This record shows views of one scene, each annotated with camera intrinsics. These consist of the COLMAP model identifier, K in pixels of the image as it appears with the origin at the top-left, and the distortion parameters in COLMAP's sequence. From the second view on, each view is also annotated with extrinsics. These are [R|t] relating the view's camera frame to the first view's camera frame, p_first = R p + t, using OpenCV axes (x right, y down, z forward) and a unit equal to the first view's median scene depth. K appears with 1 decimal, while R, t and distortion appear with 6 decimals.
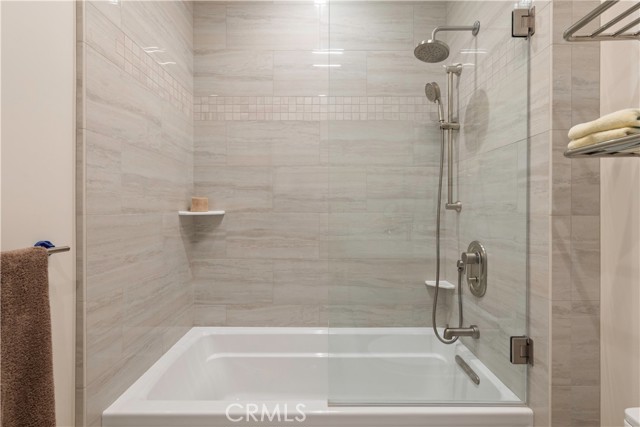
lens RADIAL K [[301.8, 0, 320.0], [0, 301.8, 213.5], [0, 0, 1]] dist [0.000582, 0.000007]
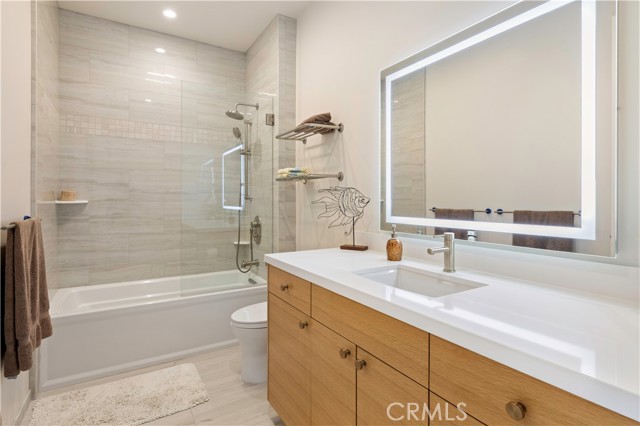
lens RADIAL K [[314.3, 0, 311.6], [0, 314.3, 197.5], [0, 0, 1]] dist [0.001677, 0.000321]
pose [[0.859742, 0.003921, 0.510713, -0.174347], [0.006865, 0.999791, -0.019233, 0.012269], [-0.510682, 0.020041, 0.859536, -0.738706]]
